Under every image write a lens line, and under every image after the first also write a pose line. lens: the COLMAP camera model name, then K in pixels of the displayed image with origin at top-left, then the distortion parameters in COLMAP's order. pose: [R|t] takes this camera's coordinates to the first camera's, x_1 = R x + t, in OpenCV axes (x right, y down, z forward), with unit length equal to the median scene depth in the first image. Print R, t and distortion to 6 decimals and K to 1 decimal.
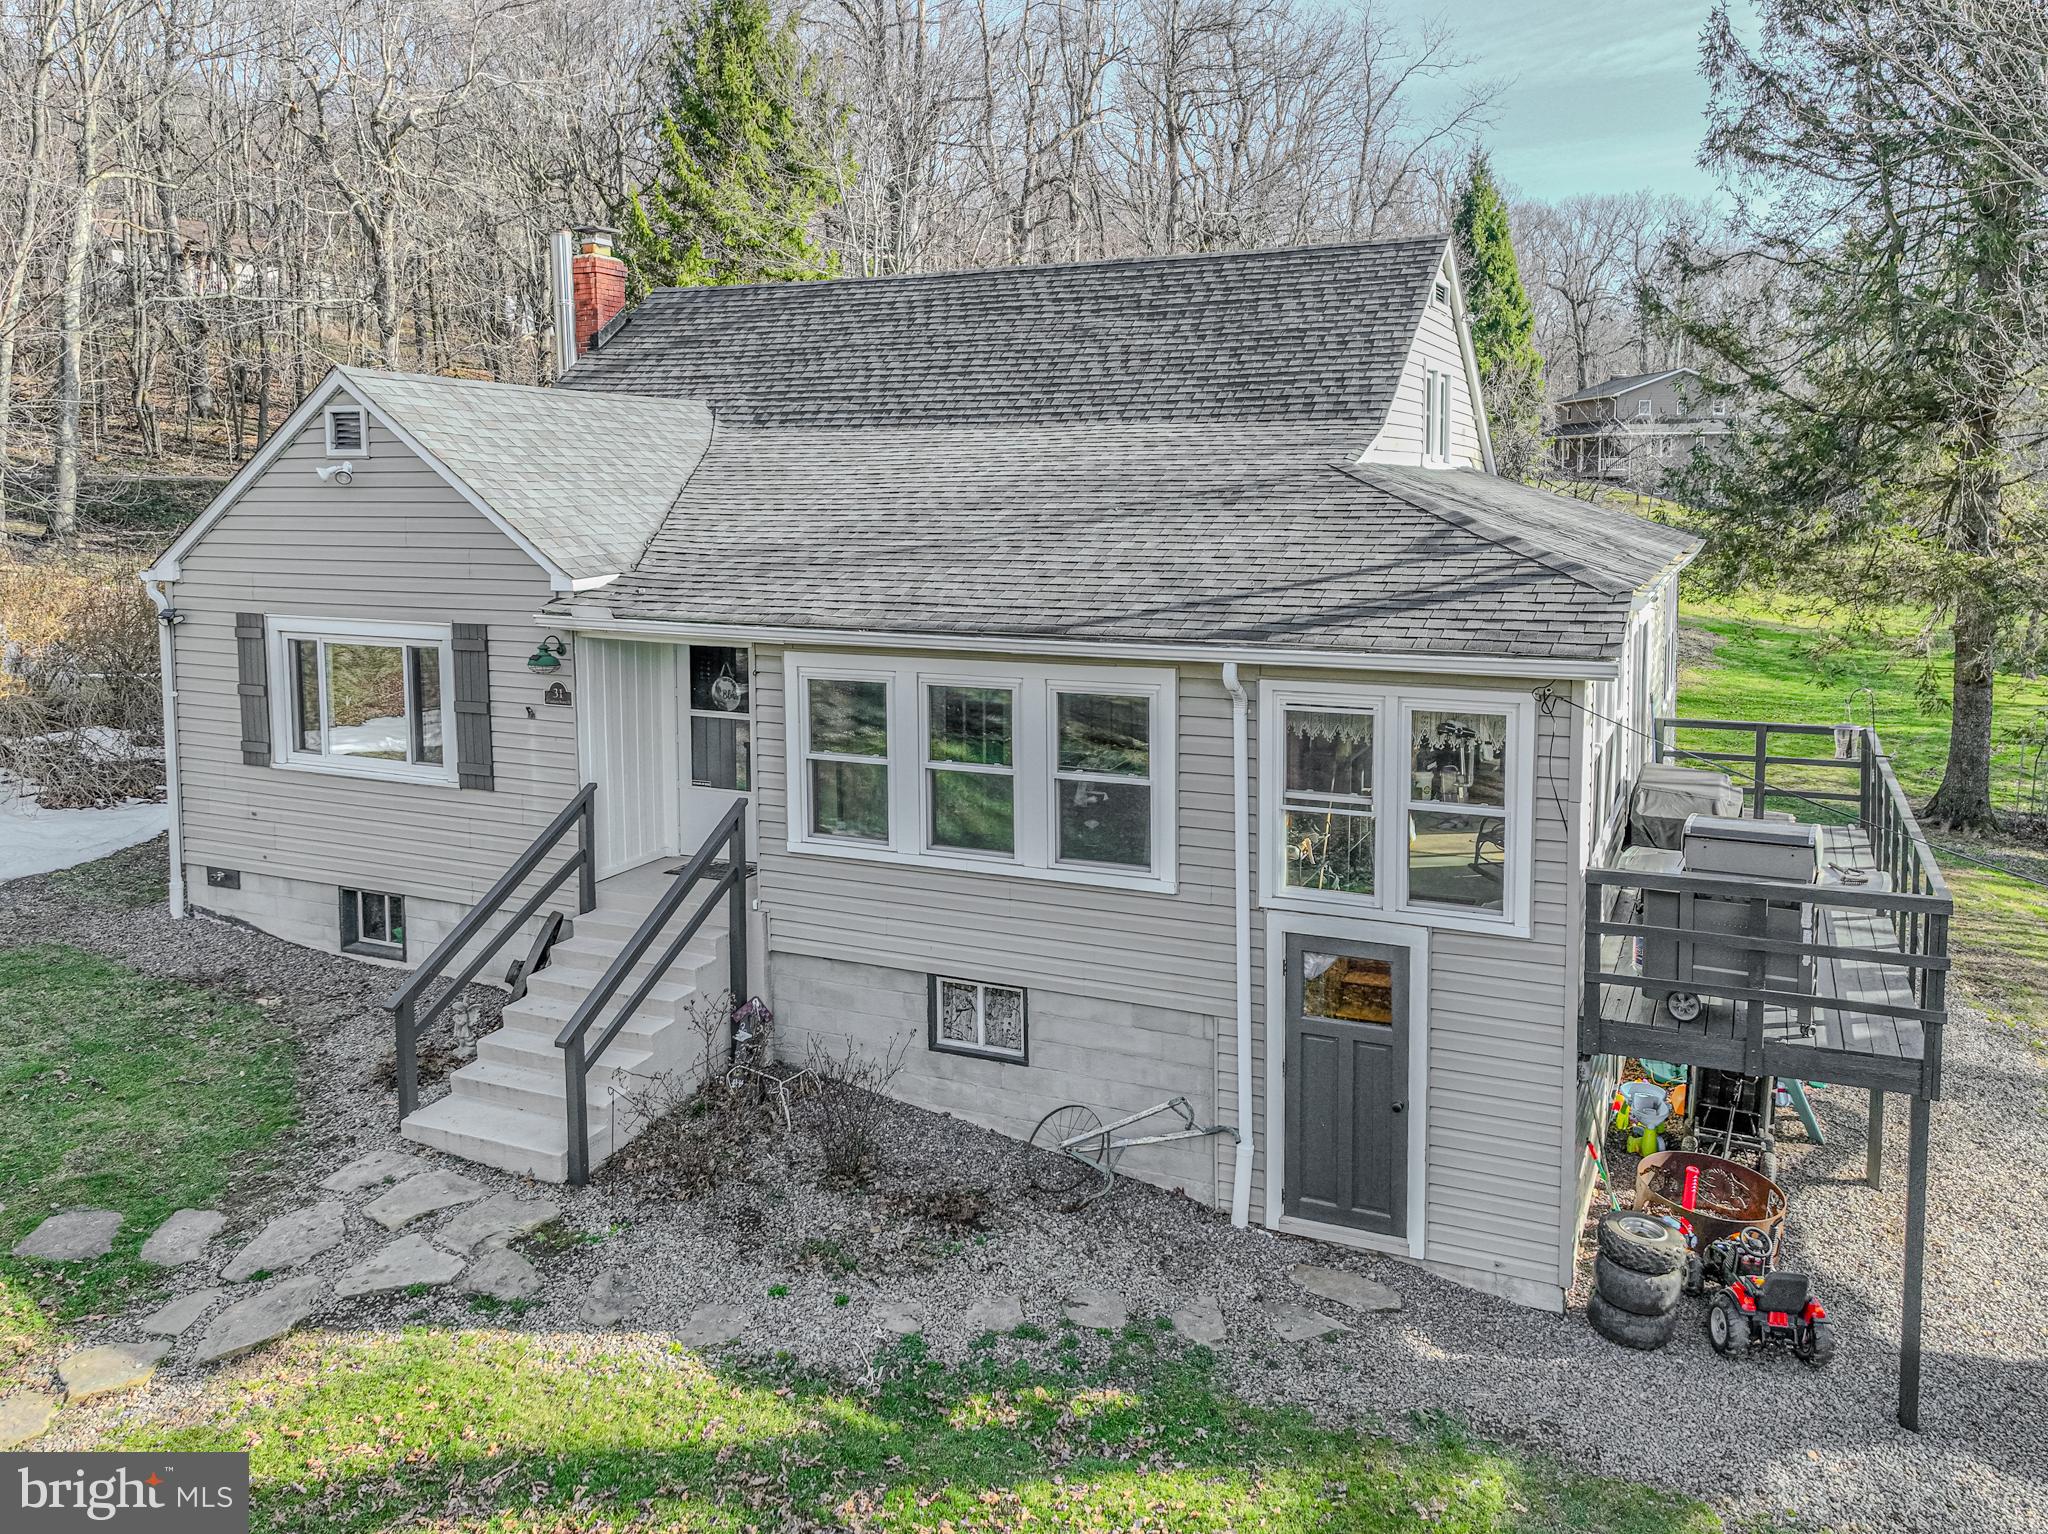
lens RADIAL K [[1511.0, 0, 1077.6], [0, 1511.0, 636.0], [0, 0, 1]] dist [0.008137, 0.010340]
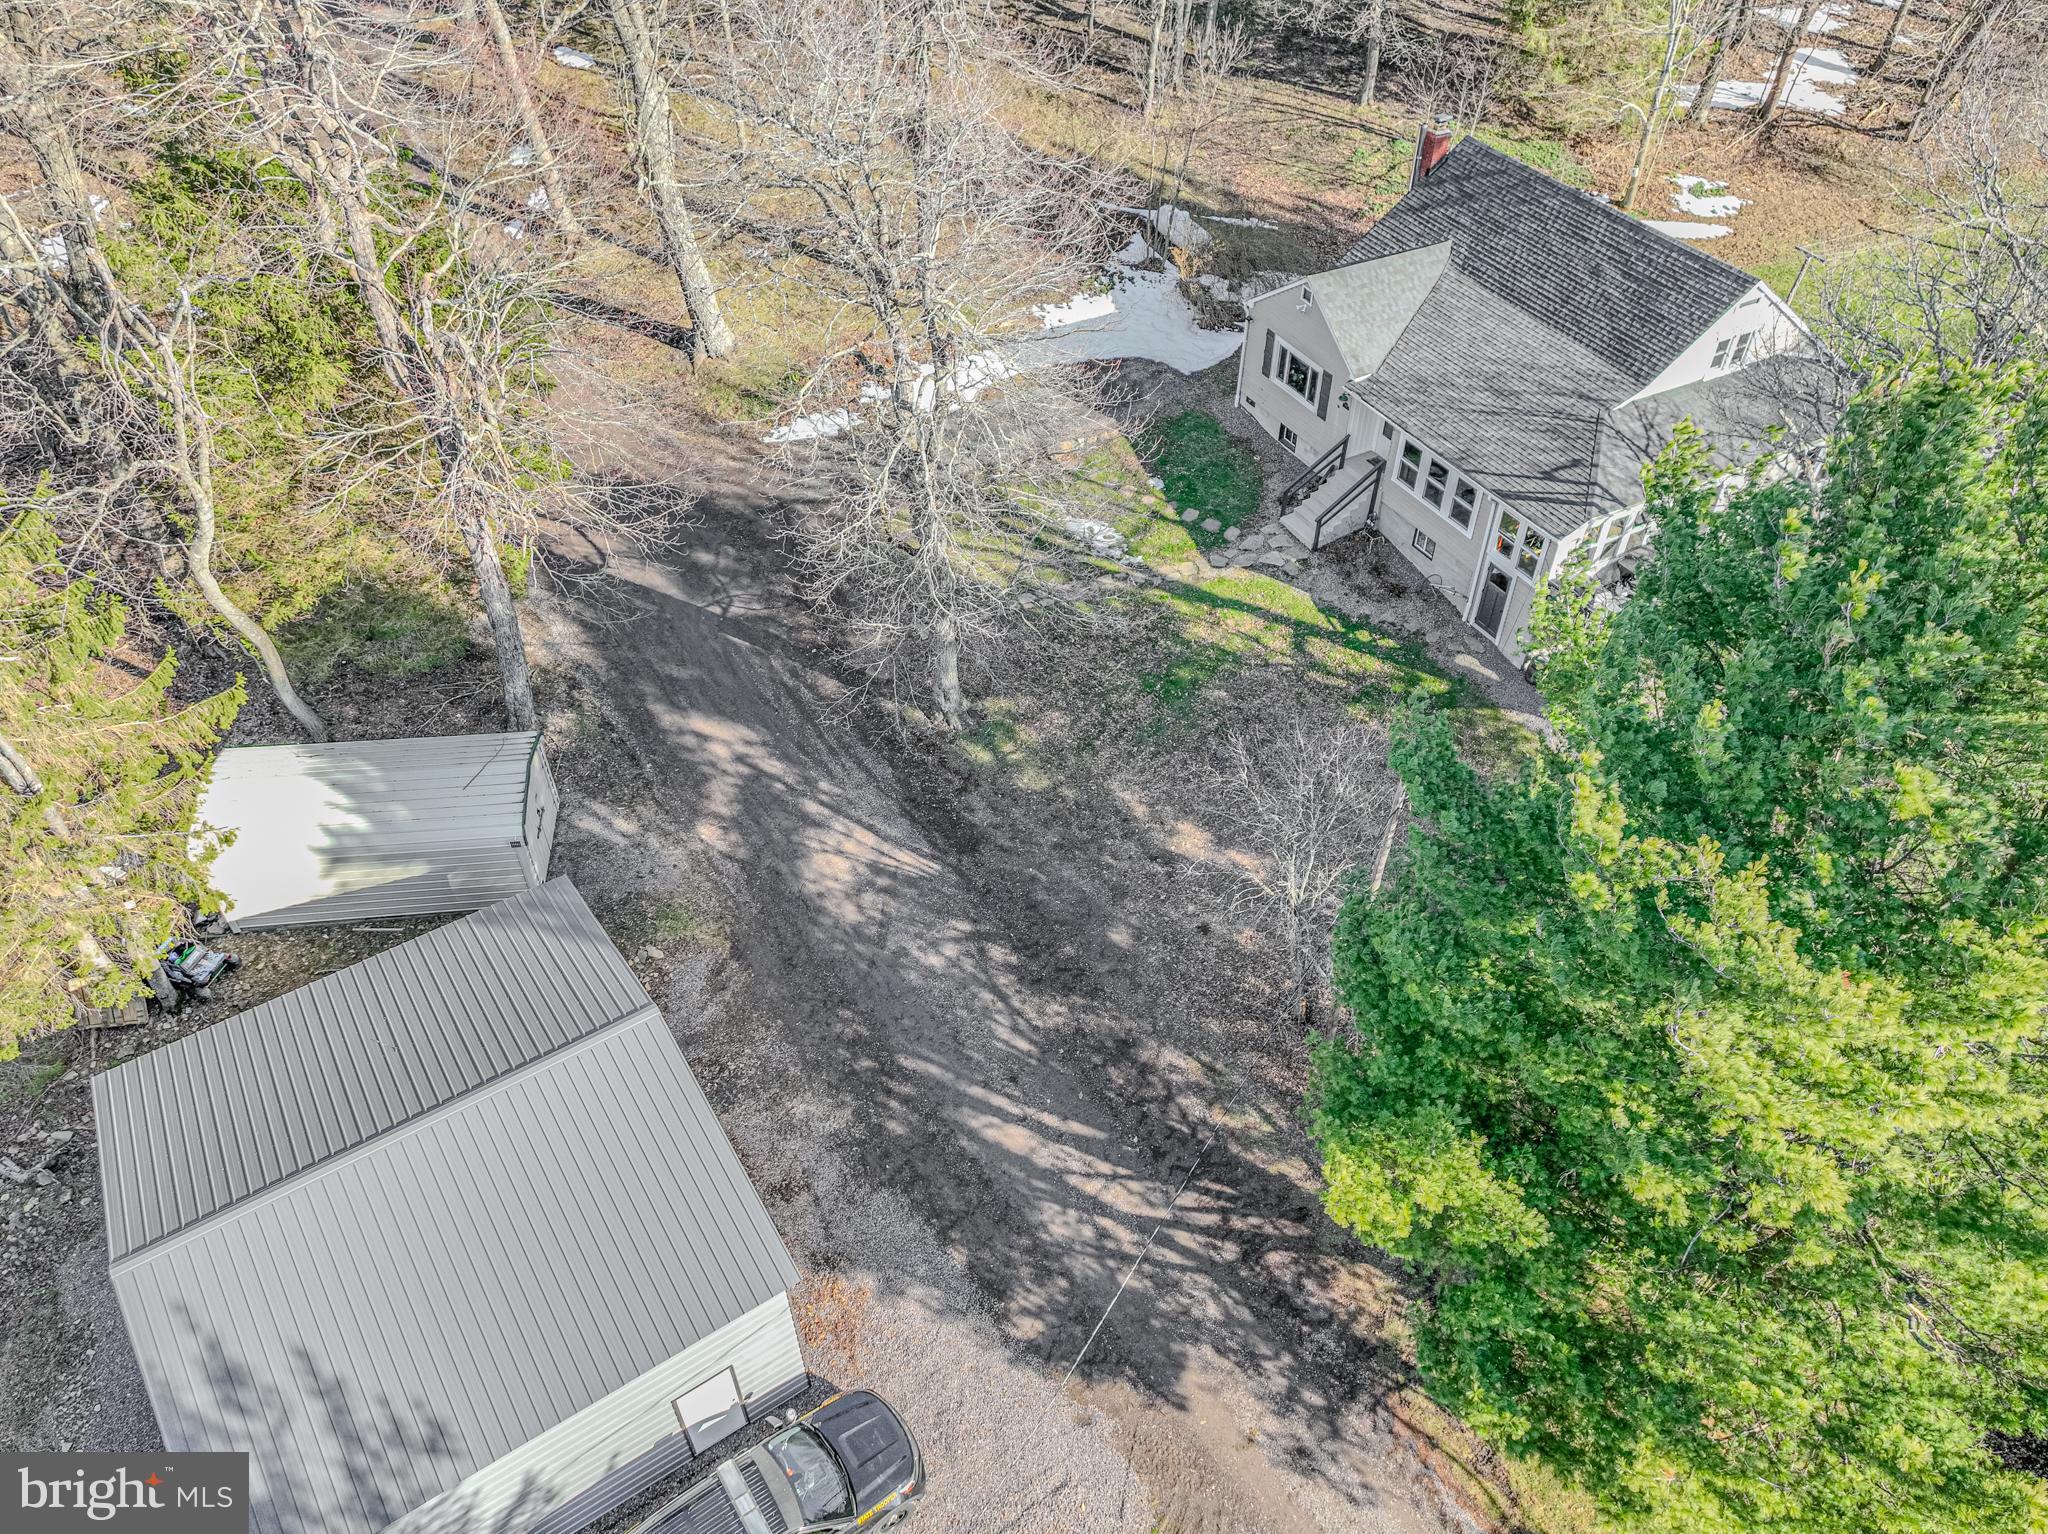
lens RADIAL K [[1511.0, 0, 1015.7], [0, 1511.0, 758.1], [0, 0, 1]] dist [0.008137, 0.010340]
pose [[0.793798, 0.416211, -0.443455, 1.000972], [-0.062360, 0.781008, 0.621400, -1.572848], [0.604976, -0.465613, 0.645917, -2.223896]]
